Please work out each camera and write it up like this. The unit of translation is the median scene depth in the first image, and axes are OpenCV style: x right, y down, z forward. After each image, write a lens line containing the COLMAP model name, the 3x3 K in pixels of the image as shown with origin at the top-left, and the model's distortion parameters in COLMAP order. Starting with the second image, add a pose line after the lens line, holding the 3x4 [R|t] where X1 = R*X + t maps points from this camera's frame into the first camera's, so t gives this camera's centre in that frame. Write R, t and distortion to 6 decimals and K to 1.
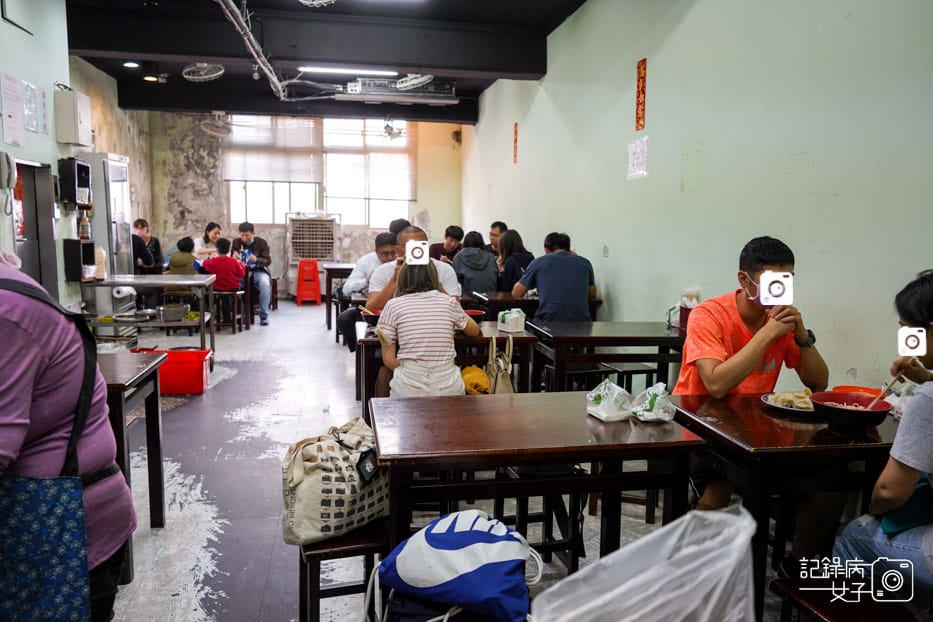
lens RADIAL K [[734.2, 0, 468.8], [0, 734.2, 315.0], [0, 0, 1]] dist [-0.013125, 0.022429]
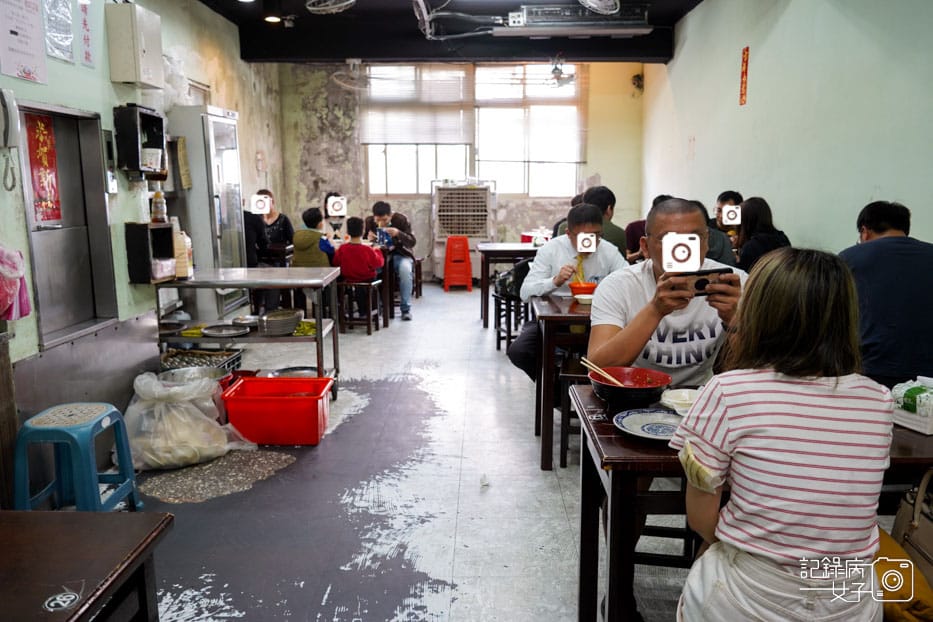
lens RADIAL K [[734.2, 0, 463.4], [0, 734.2, 310.4], [0, 0, 1]] dist [-0.013125, 0.022429]
pose [[0.980714, 0.013485, -0.194983, -0.055616], [-0.006045, 0.999233, 0.038701, -0.027181], [0.195355, -0.036776, 0.980043, 0.206605]]
